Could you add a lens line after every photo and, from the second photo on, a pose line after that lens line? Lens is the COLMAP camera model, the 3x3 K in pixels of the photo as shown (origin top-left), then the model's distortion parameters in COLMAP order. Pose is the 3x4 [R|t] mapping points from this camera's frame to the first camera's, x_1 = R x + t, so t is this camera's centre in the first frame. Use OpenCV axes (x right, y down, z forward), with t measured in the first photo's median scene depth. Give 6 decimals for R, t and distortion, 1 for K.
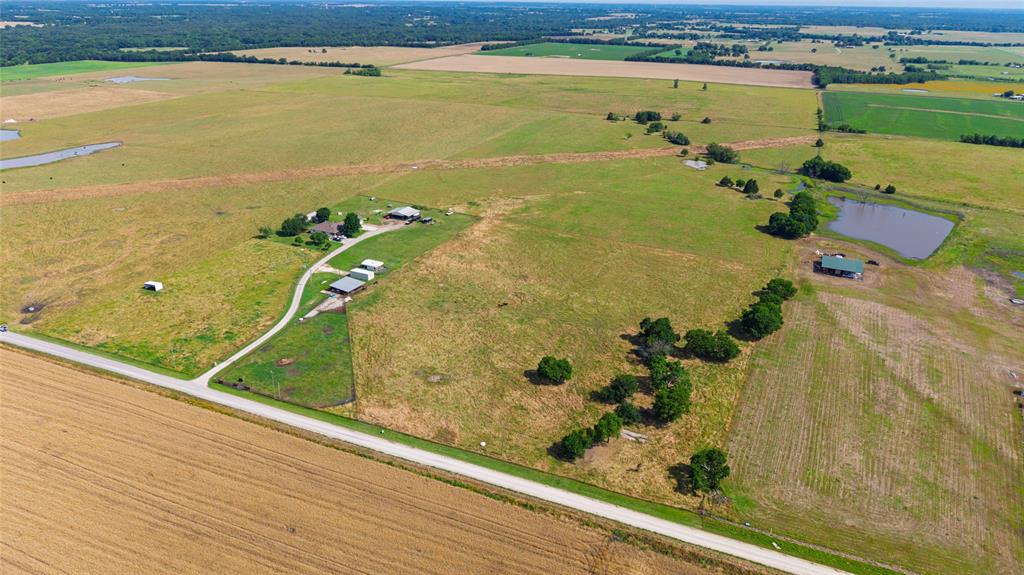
lens RADIAL K [[677.7, 0, 512.0], [0, 677.7, 287.5], [0, 0, 1]] dist [0.065707, -0.092602]
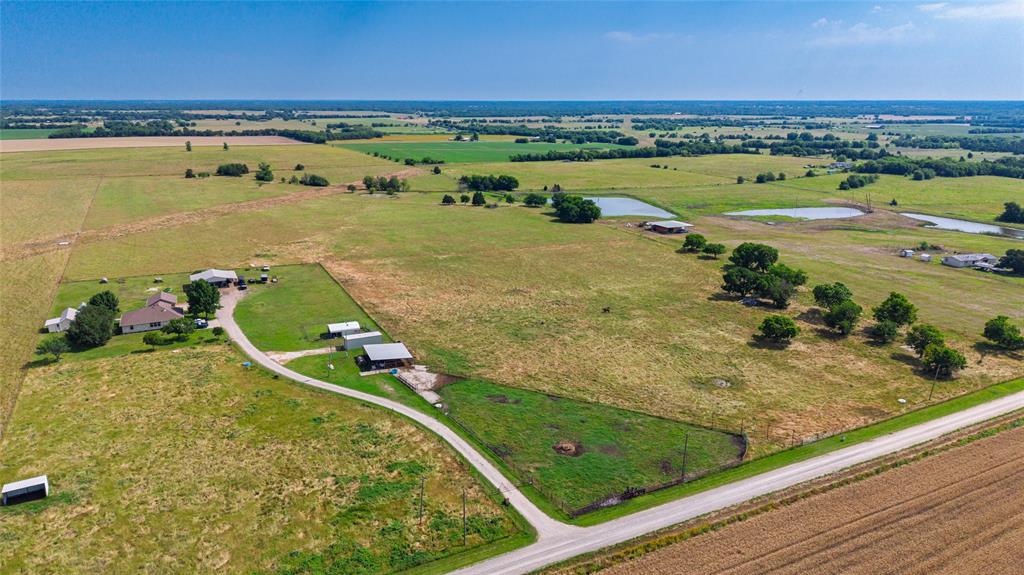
lens RADIAL K [[677.7, 0, 512.0], [0, 677.7, 287.5], [0, 0, 1]] dist [0.065707, -0.092602]
pose [[0.639225, -0.214682, 0.738446, -0.606148], [0.303450, 0.952740, 0.014305, -0.034518], [-0.706618, 0.214937, 0.674161, 0.494367]]
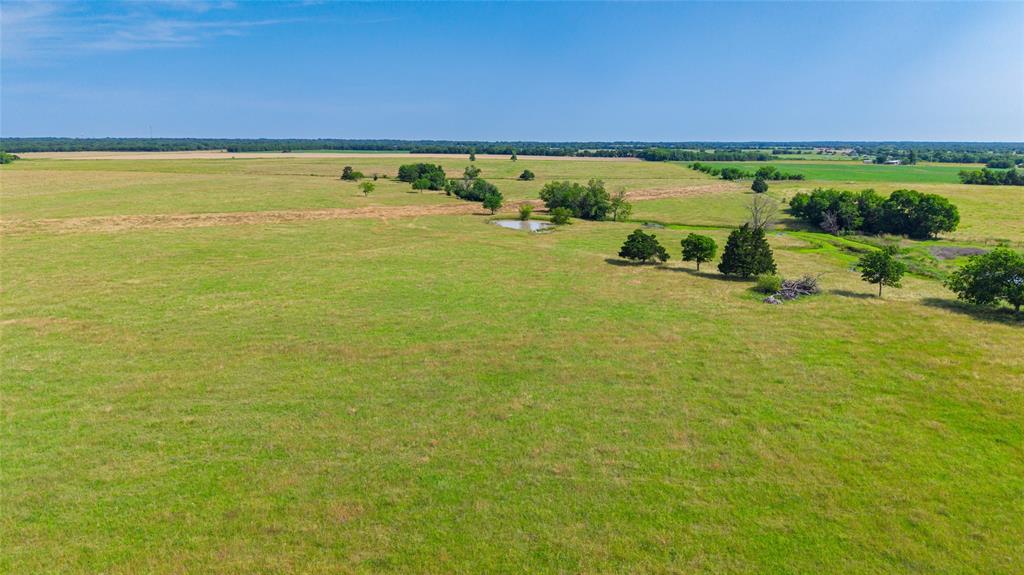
lens RADIAL K [[677.7, 0, 512.0], [0, 677.7, 287.5], [0, 0, 1]] dist [0.065707, -0.092602]
pose [[0.963466, -0.065774, 0.259627, 0.303929], [0.112671, 0.978963, -0.170107, -0.157455], [-0.242977, 0.193145, 0.950609, 1.211453]]
